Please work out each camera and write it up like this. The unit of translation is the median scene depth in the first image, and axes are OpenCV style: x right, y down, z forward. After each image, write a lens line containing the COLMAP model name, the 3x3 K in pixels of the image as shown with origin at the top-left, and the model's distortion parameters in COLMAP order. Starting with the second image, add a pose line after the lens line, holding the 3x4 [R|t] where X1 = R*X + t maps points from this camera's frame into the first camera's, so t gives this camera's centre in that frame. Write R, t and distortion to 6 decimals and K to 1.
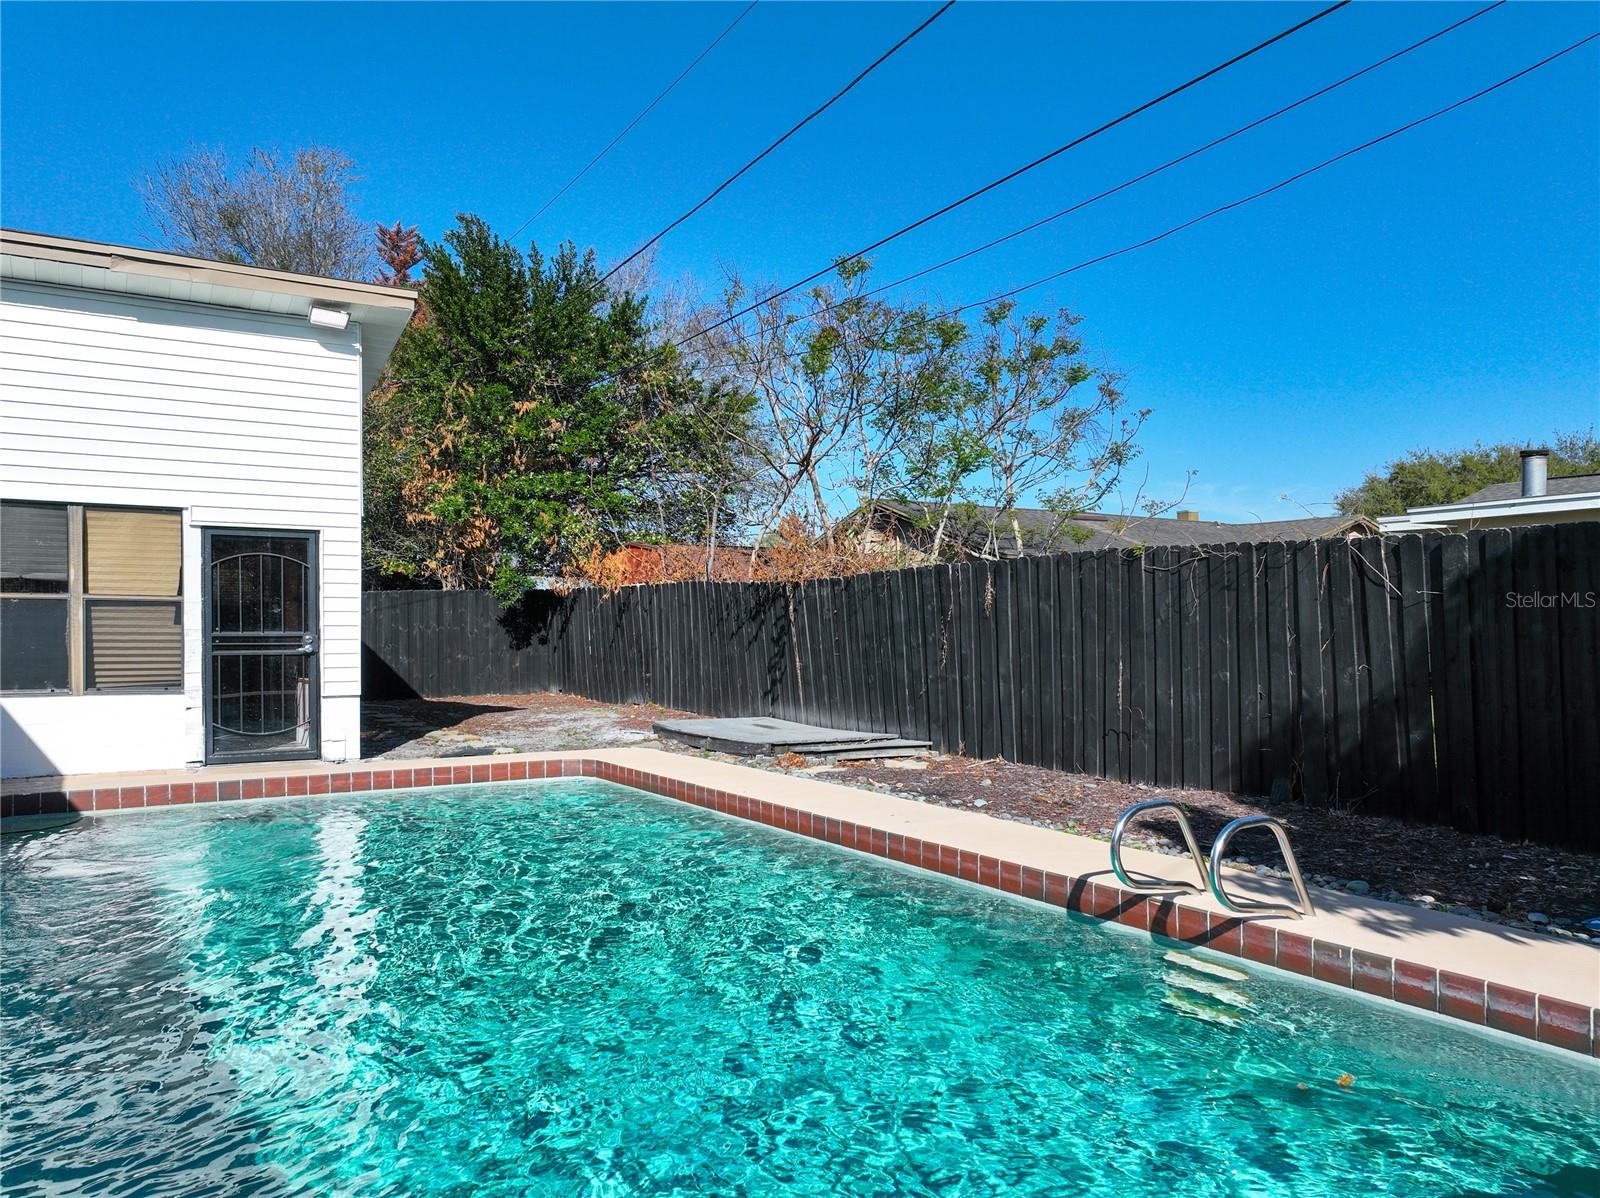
lens RADIAL K [[1178.4, 0, 807.6], [0, 1178.4, 647.6], [0, 0, 1]] dist [0.004559, 0.001064]
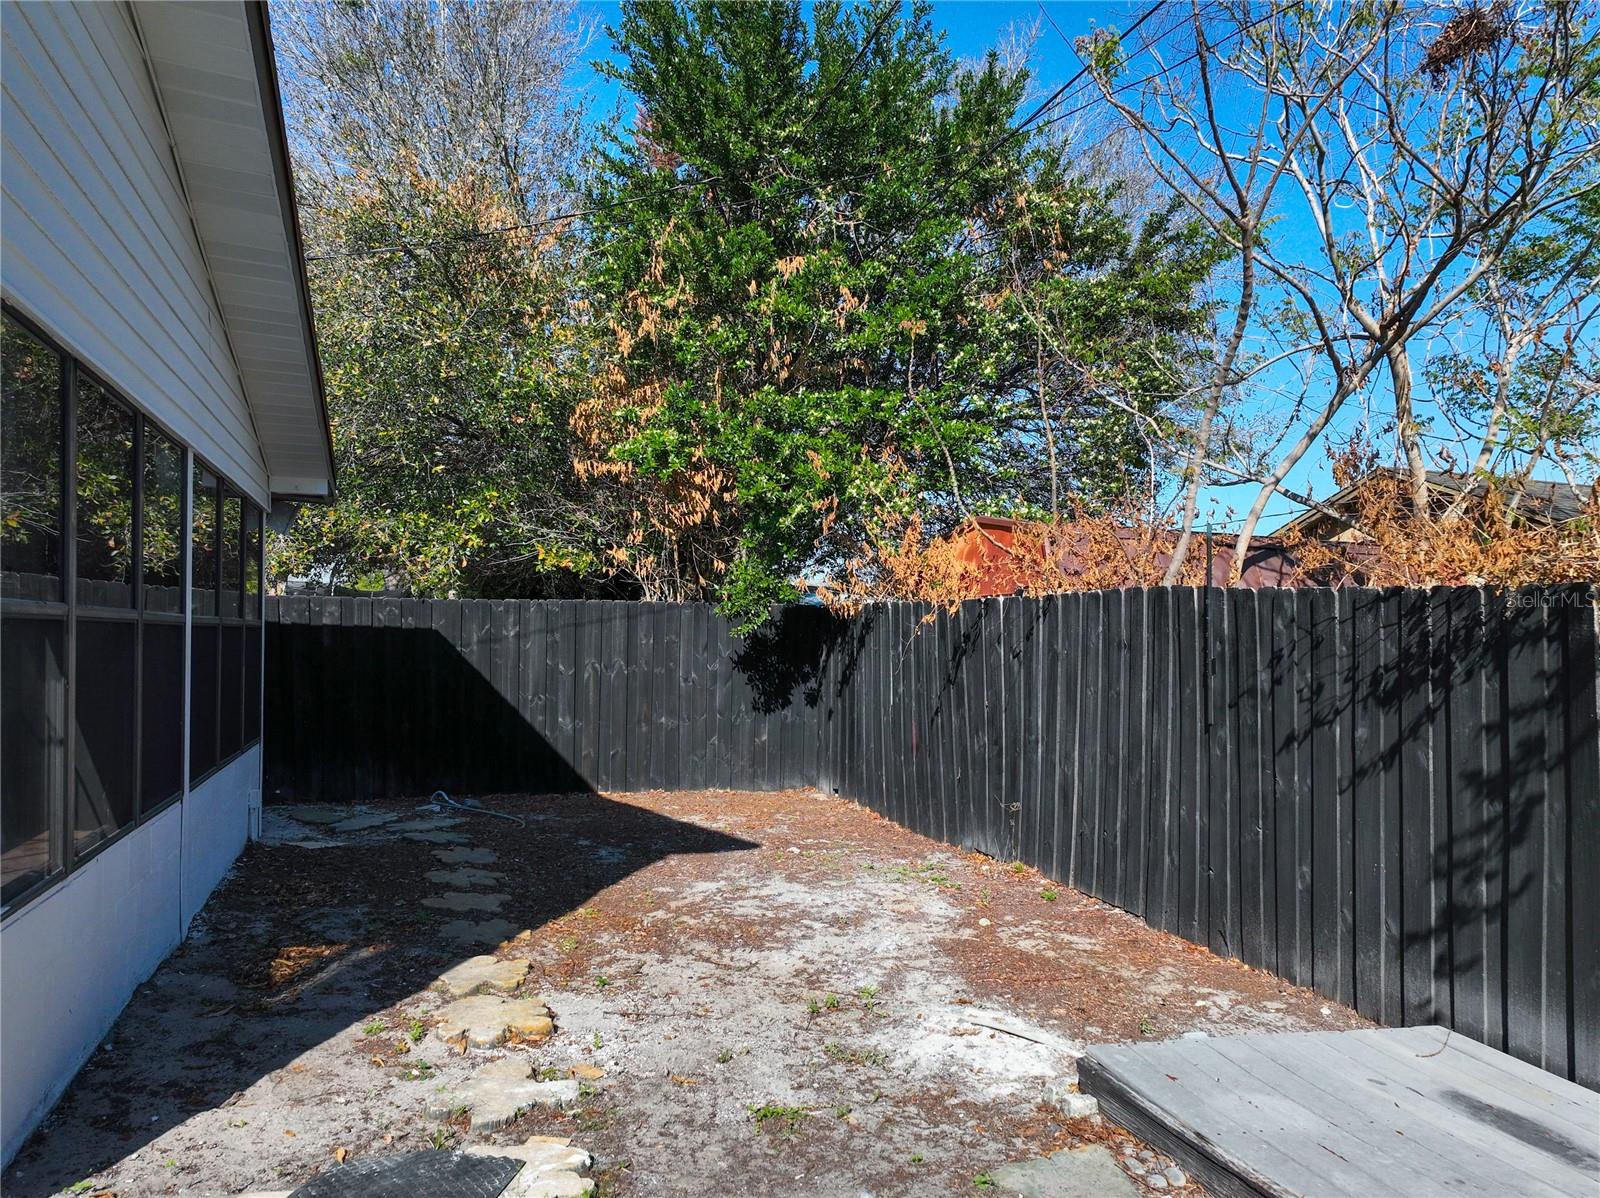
lens RADIAL K [[1267.7, 0, 766.9], [0, 1267.7, 724.2], [0, 0, 1]] dist [0.000138, 0.001144]
pose [[0.958091, 0.051089, -0.281871, -0.079815], [-0.040796, 0.998273, 0.042269, -0.018771], [0.283543, -0.028999, 0.958521, 0.447568]]
